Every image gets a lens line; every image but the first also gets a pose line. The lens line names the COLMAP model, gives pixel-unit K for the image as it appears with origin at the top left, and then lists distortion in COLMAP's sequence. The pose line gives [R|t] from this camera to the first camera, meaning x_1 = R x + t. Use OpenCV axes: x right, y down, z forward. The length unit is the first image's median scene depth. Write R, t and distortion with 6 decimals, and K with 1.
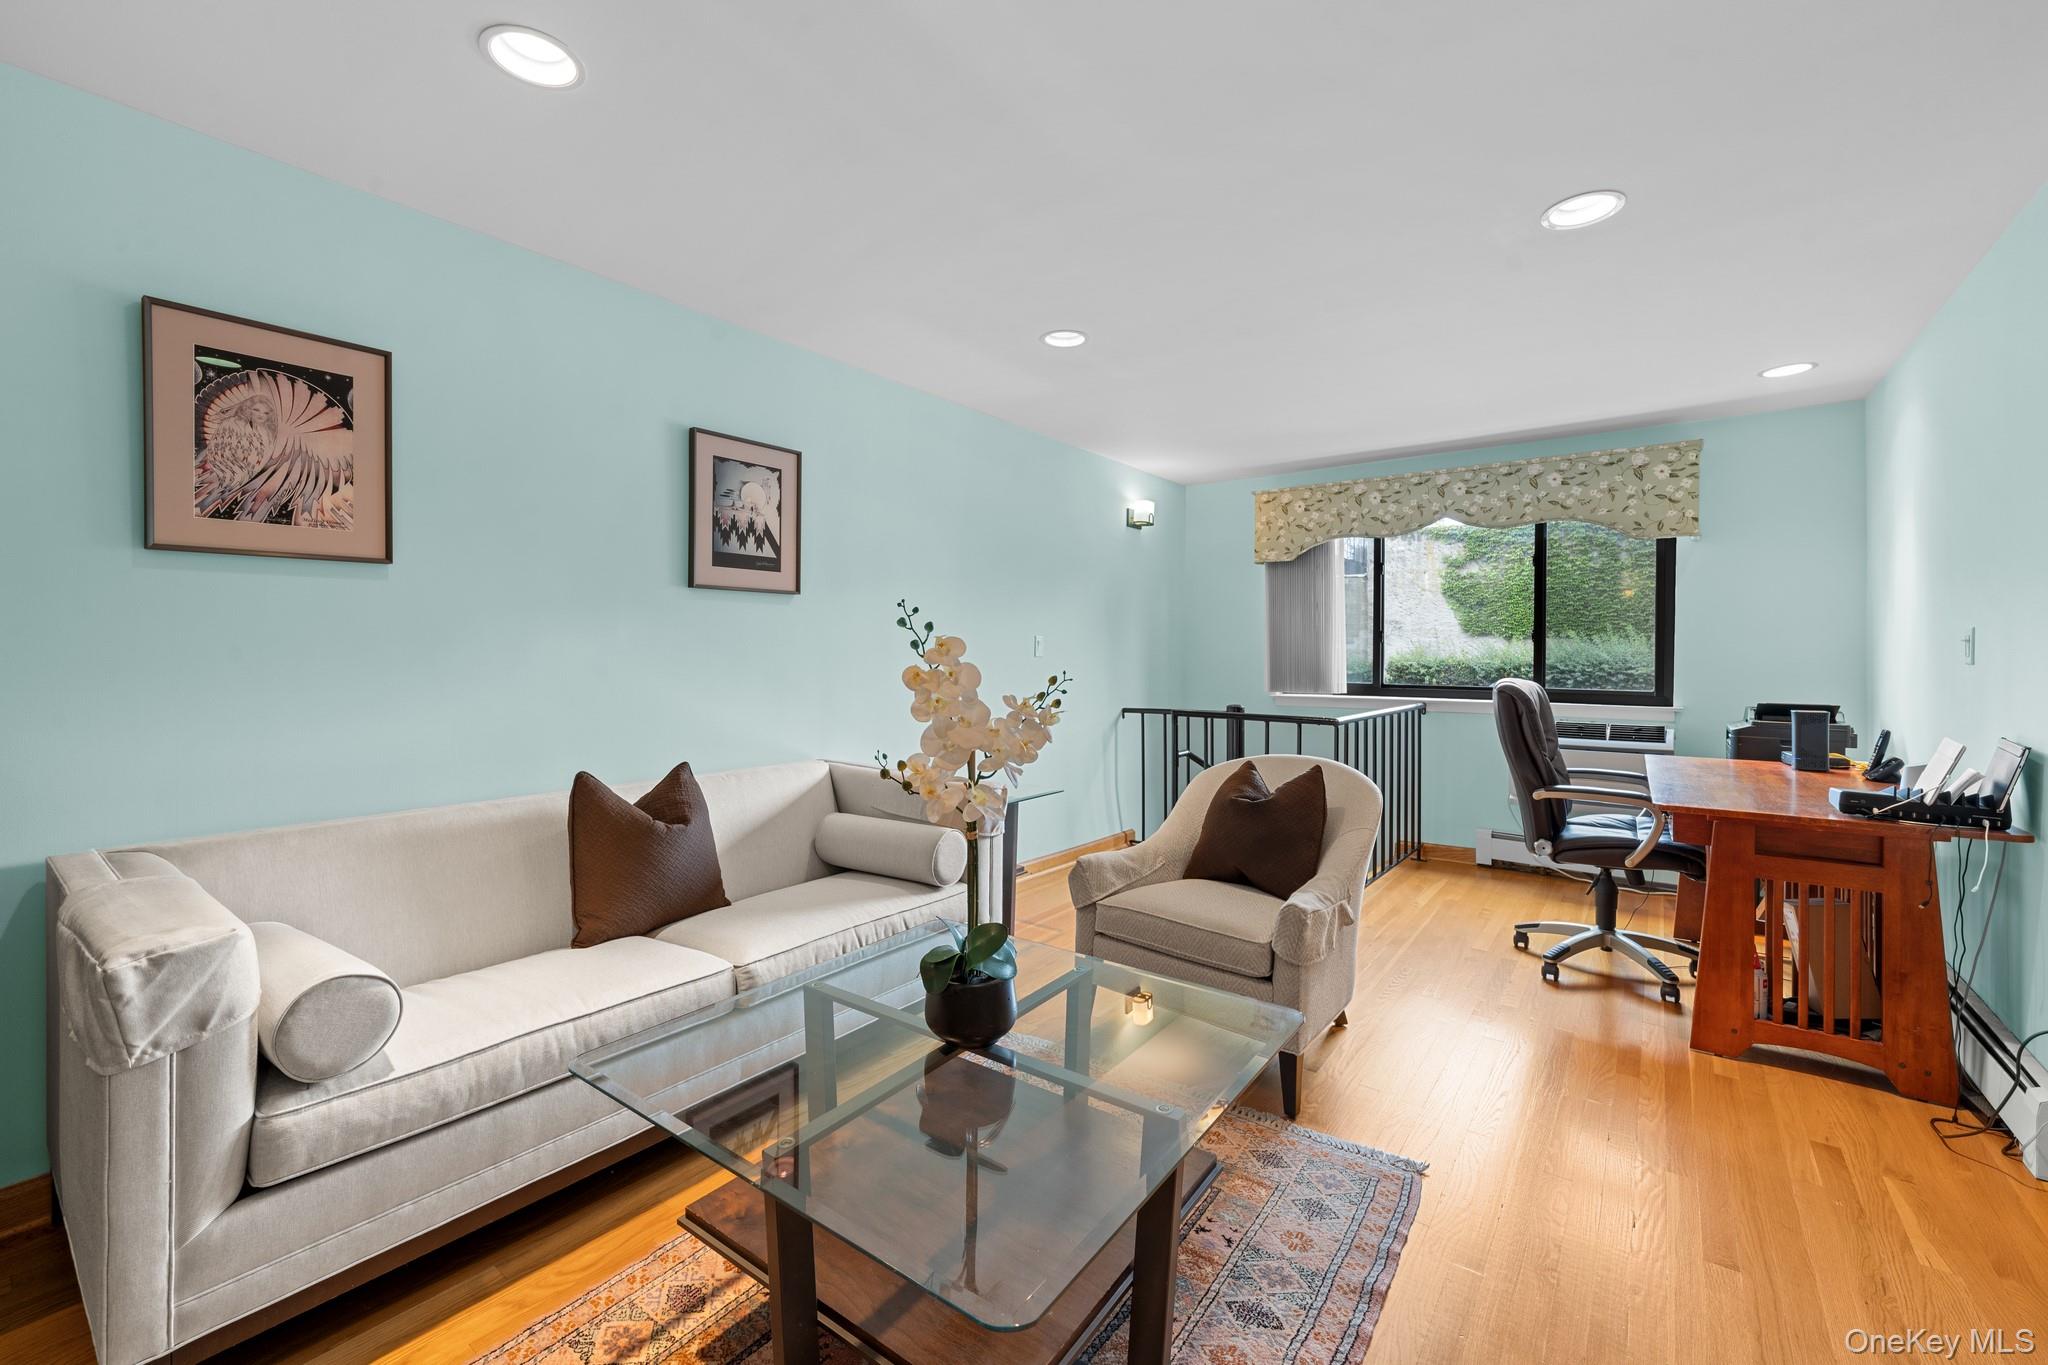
lens RADIAL K [[831.0, 0, 1055.7], [0, 831.0, 649.2], [0, 0, 1]] dist [0.003905, 0.000193]
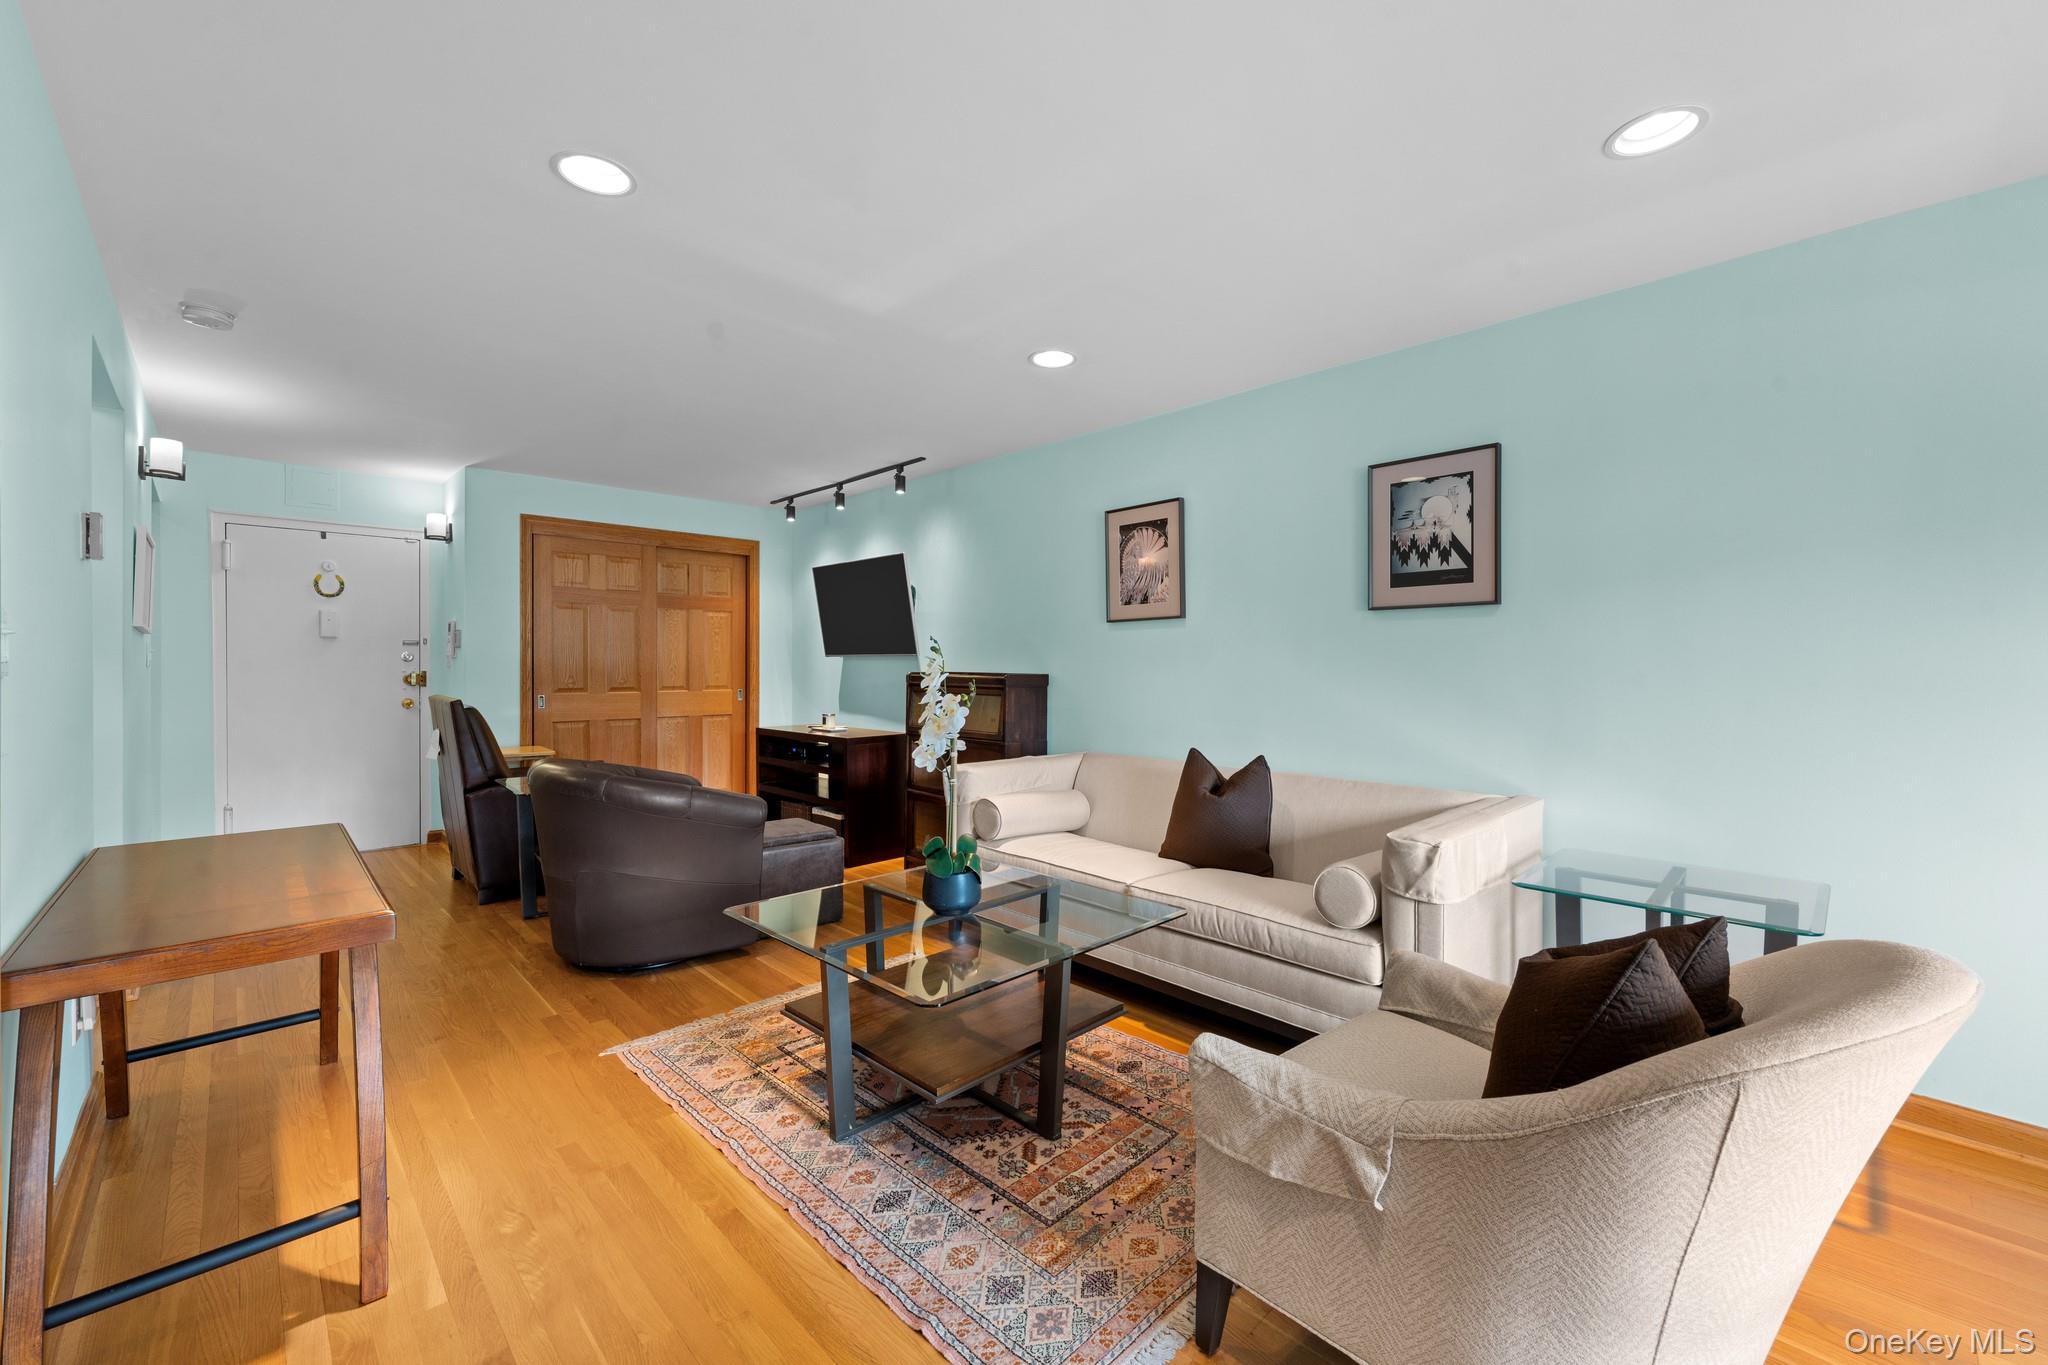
lens RADIAL K [[831.0, 0, 1012.0], [0, 831.0, 673.9], [0, 0, 1]] dist [0.003905, 0.000193]
pose [[-0.182383, 0.006907, -0.983203, 0.730867], [0.003085, 0.999974, 0.006453, 0.001757], [0.983223, -0.001856, -0.182399, 0.721442]]
